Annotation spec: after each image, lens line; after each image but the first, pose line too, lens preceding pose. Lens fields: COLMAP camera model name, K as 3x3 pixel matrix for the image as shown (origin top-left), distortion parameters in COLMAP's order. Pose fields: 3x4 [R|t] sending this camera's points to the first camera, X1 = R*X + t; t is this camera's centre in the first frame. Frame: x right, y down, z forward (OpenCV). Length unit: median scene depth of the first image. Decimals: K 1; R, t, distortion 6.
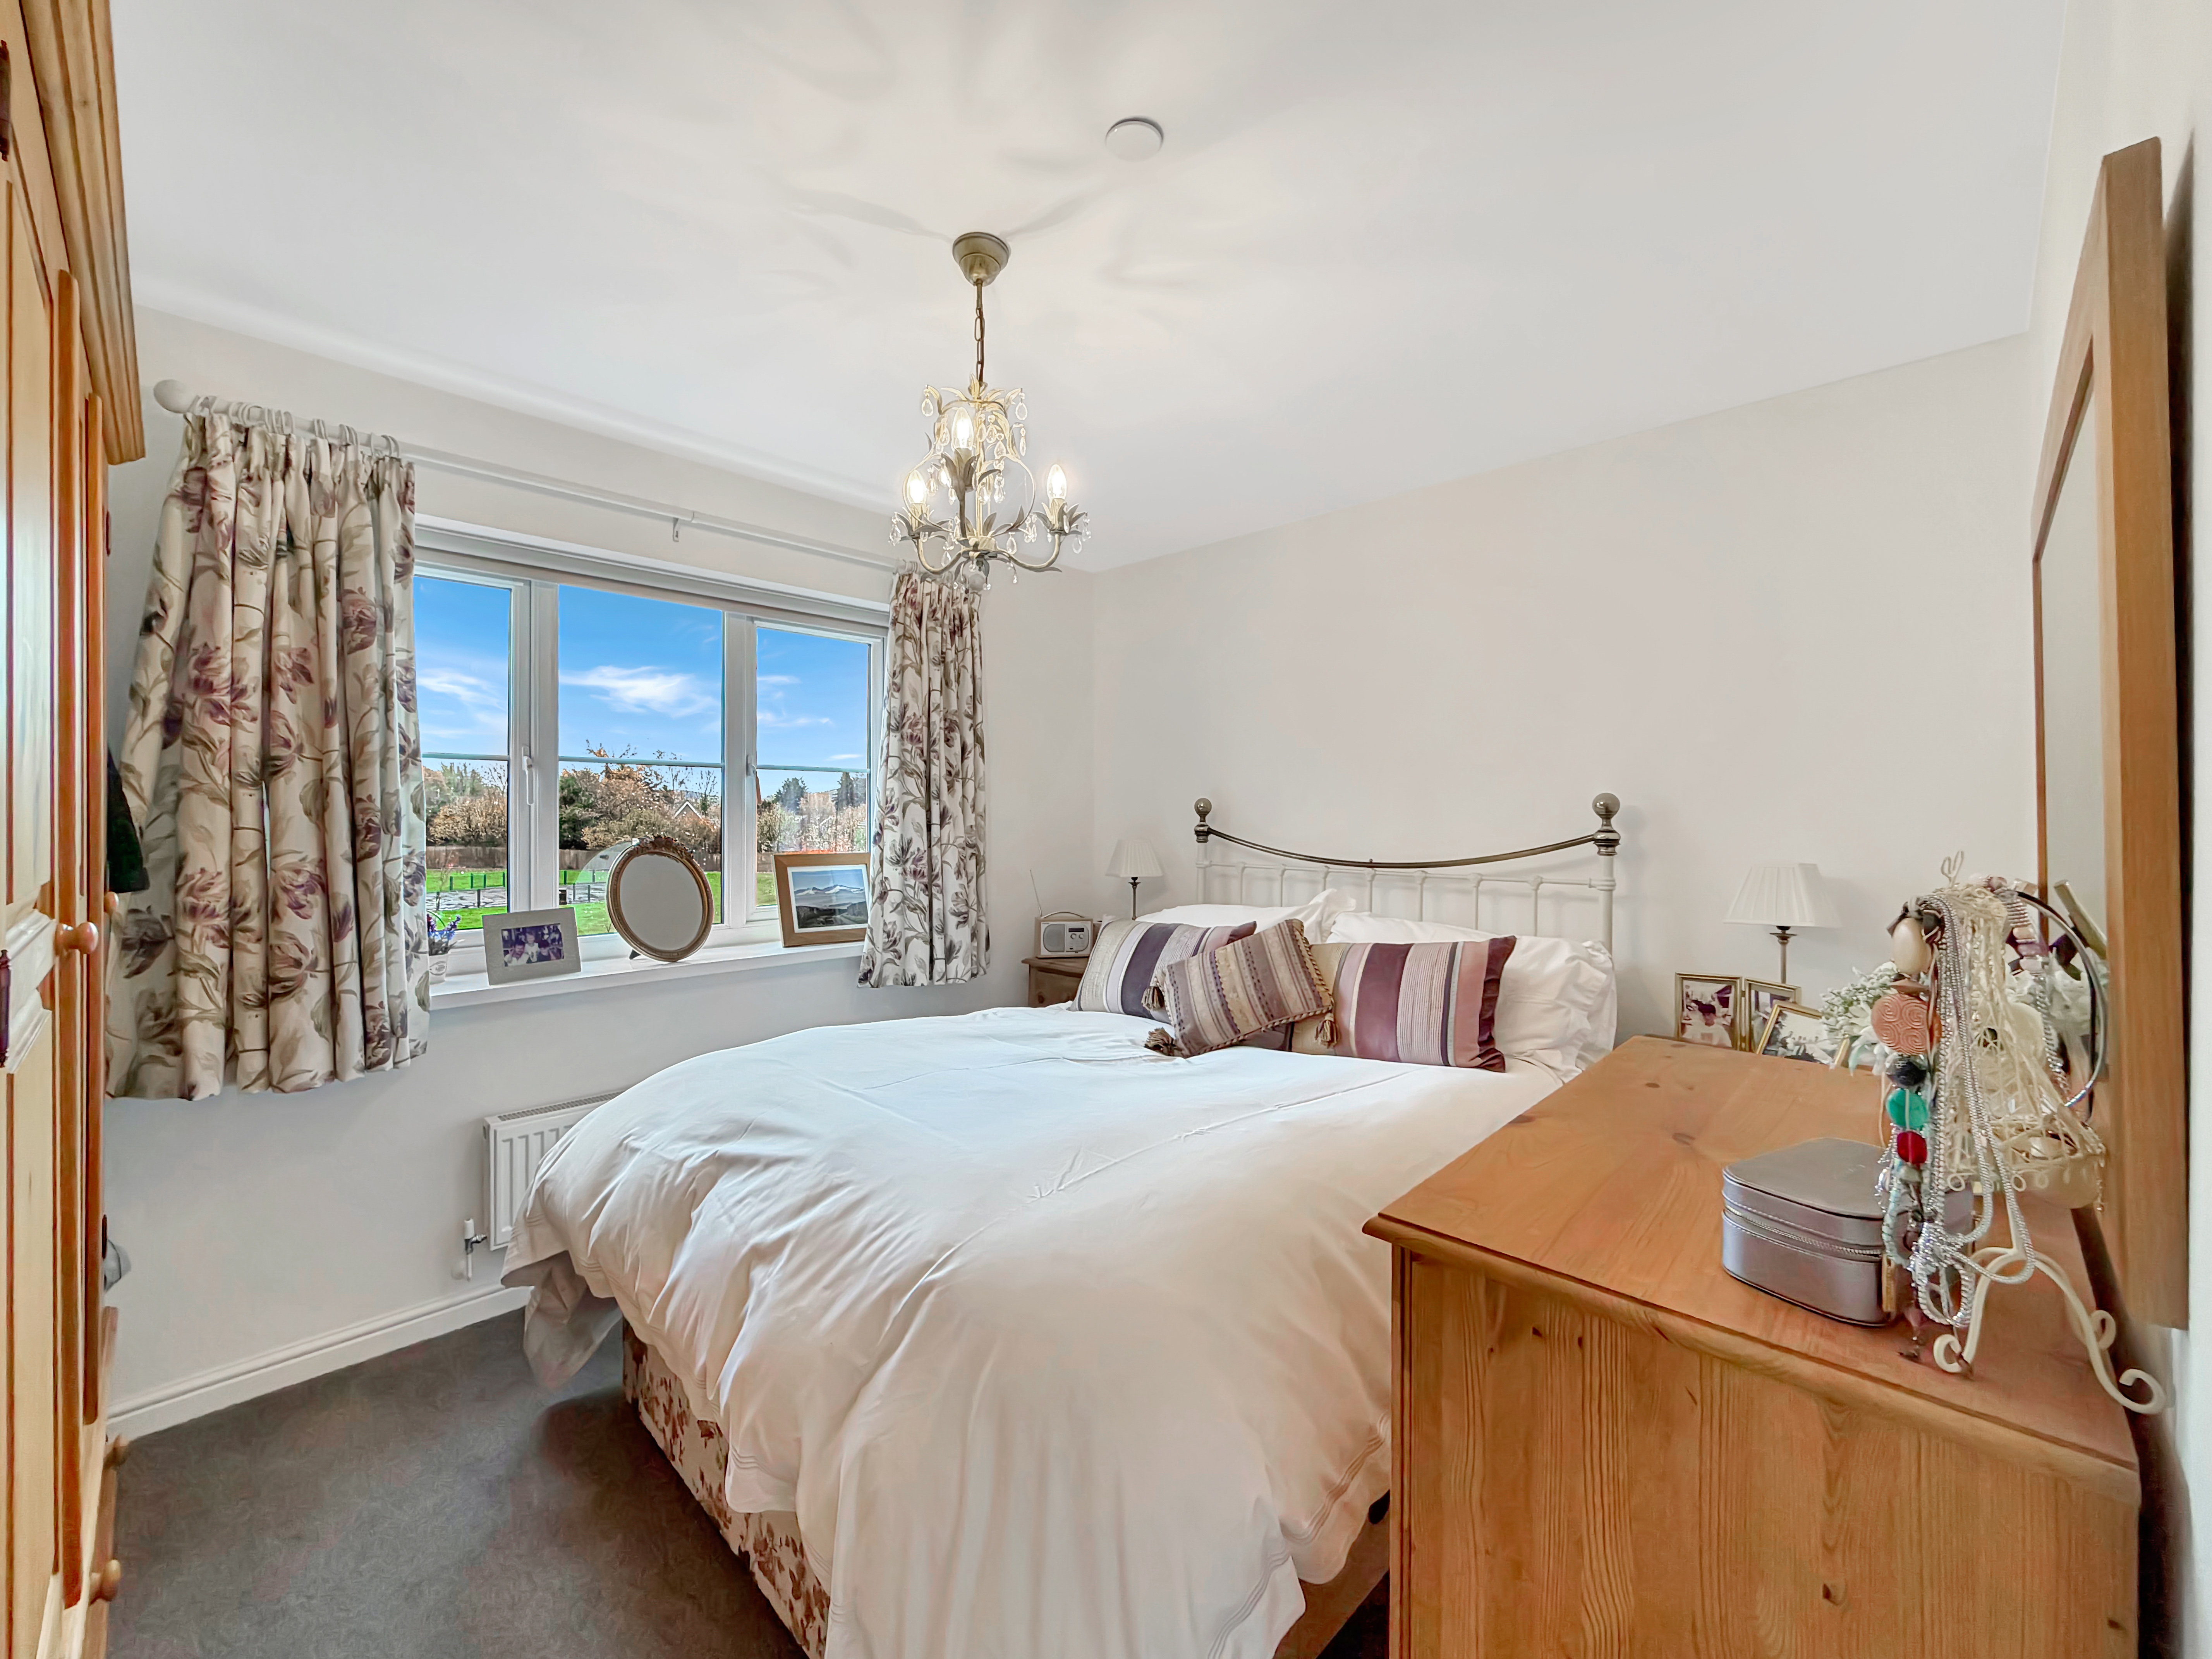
lens RADIAL K [[892.3, 0, 1097.5], [0, 892.3, 810.6], [0, 0, 1]] dist [-0.000785, 0.000509]
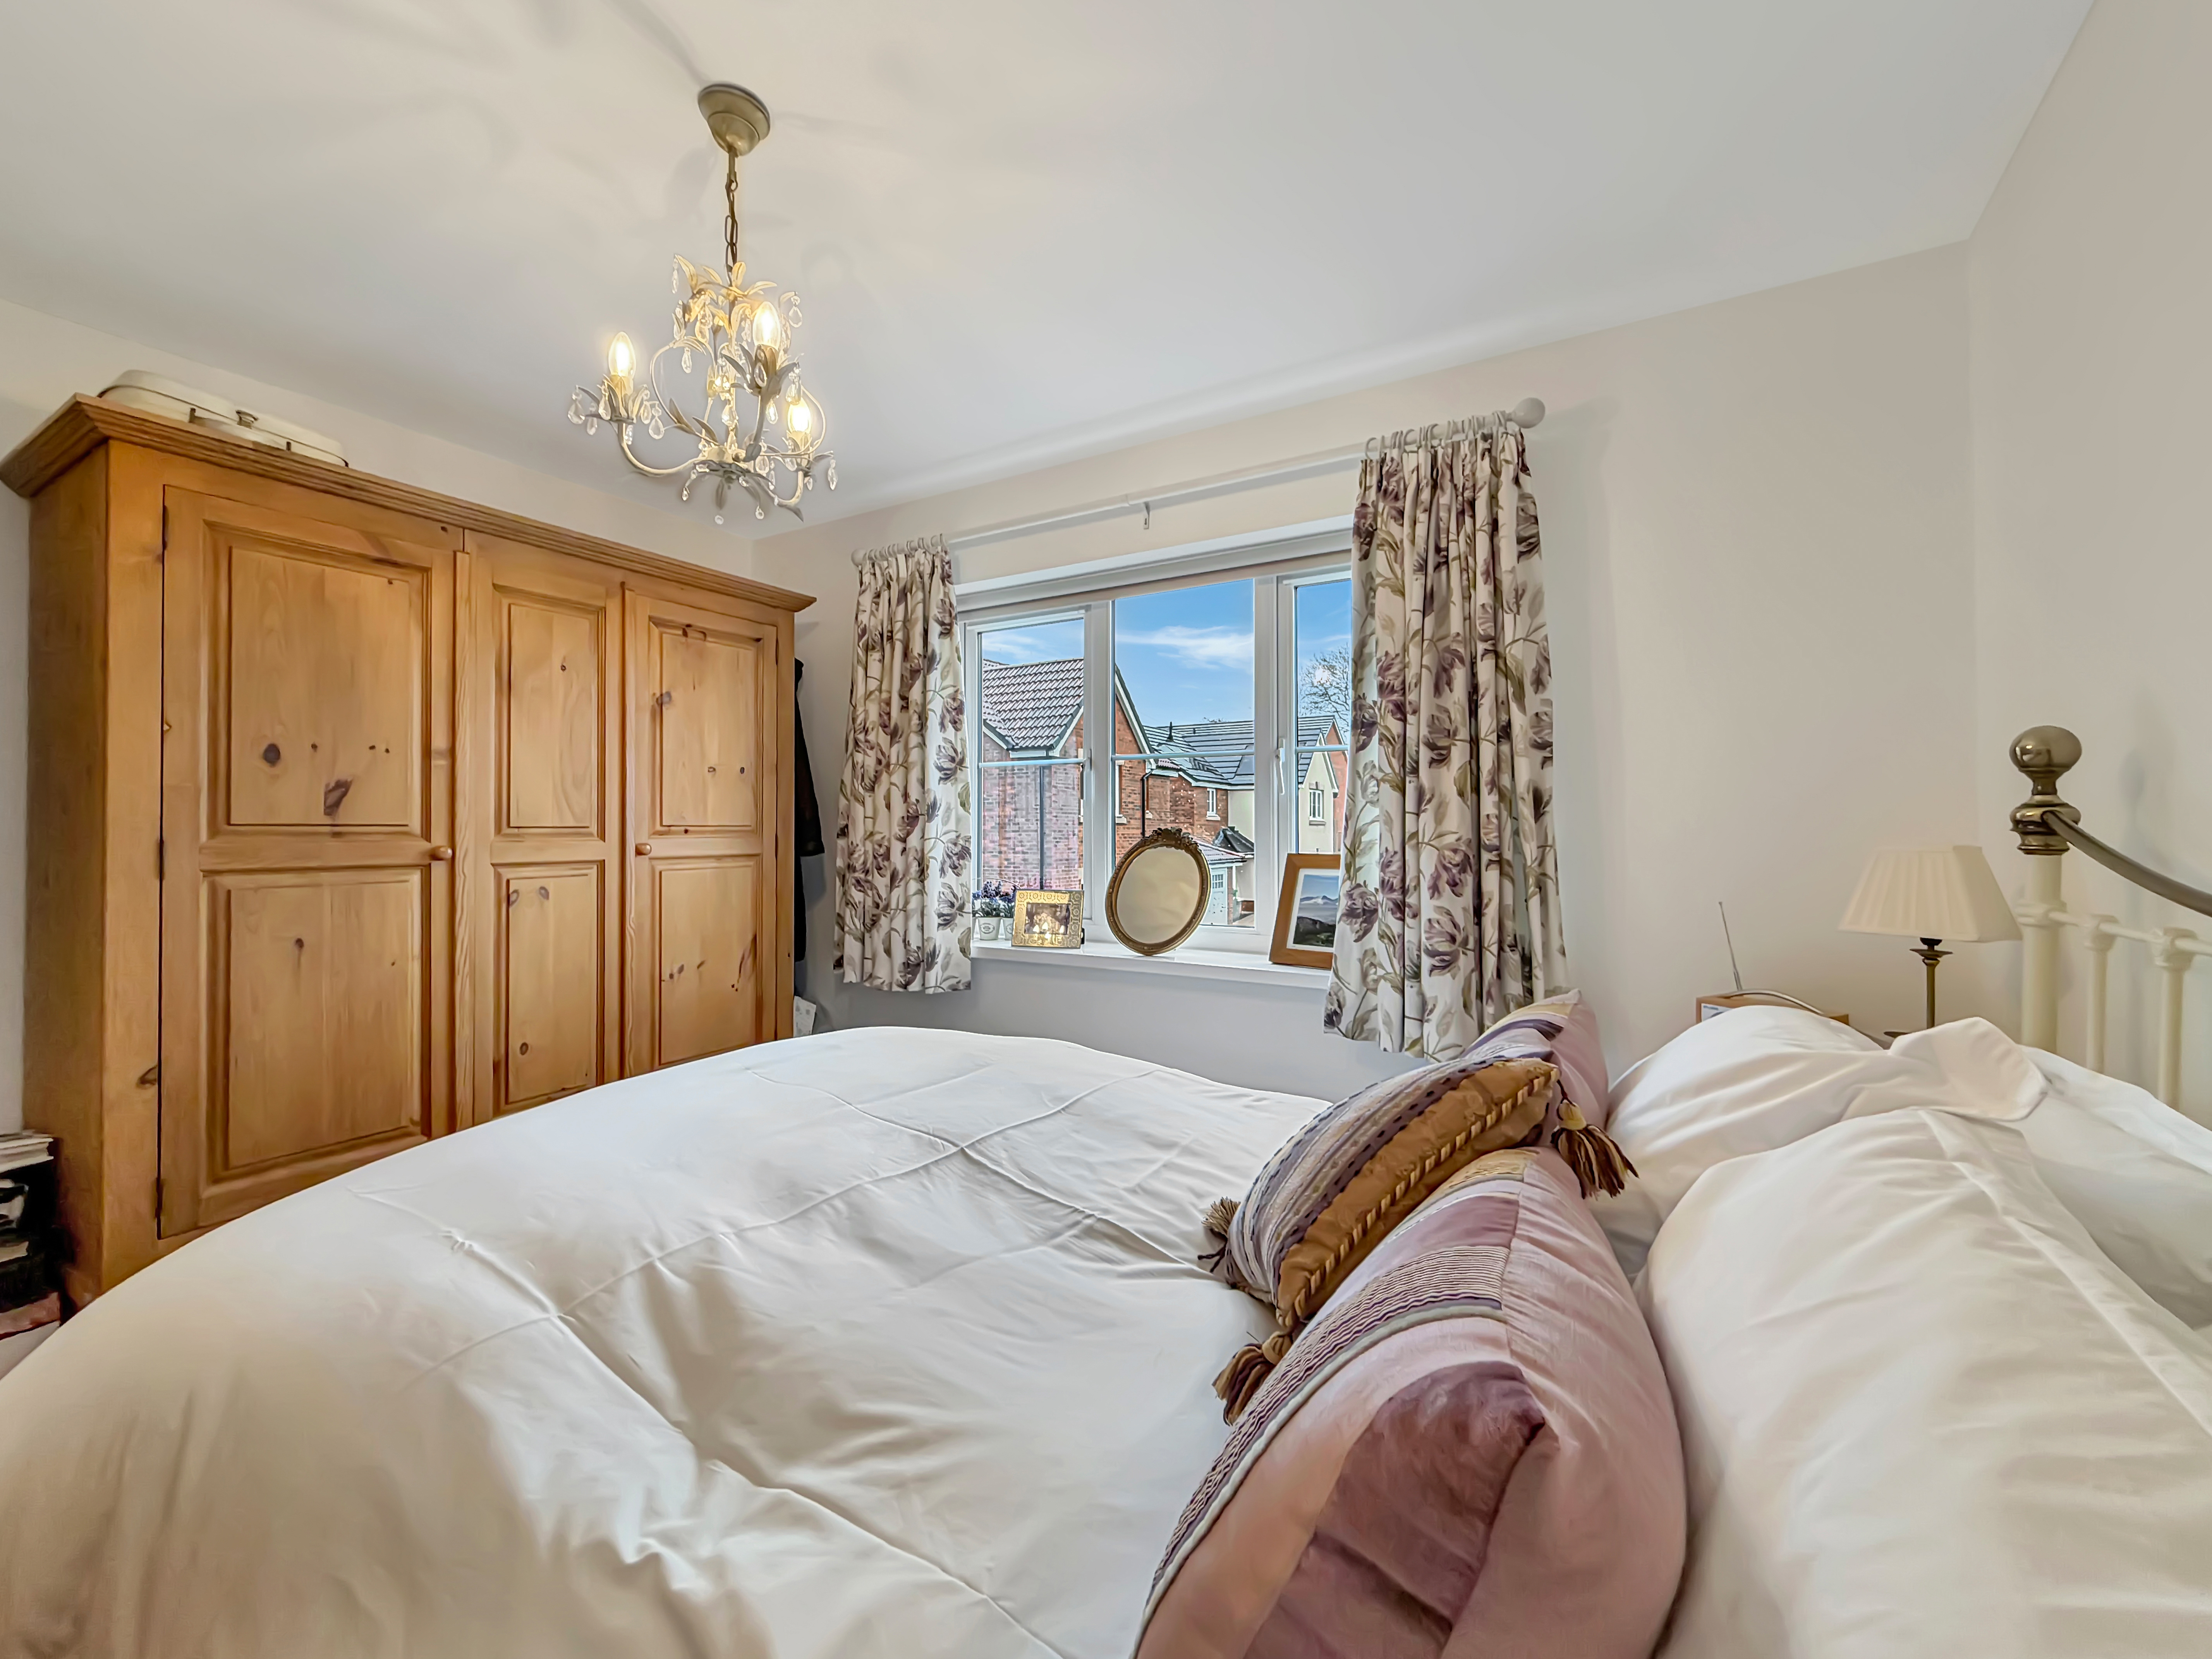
lens RADIAL K [[892.3, 0, 1103.5], [0, 892.3, 829.2], [0, 0, 1]] dist [-0.000785, 0.000509]
pose [[0.241256, -0.003171, -0.970456, 0.632733], [0.004355, 0.999988, -0.002185, 0.042915], [0.970452, -0.003699, 0.241267, 0.957717]]
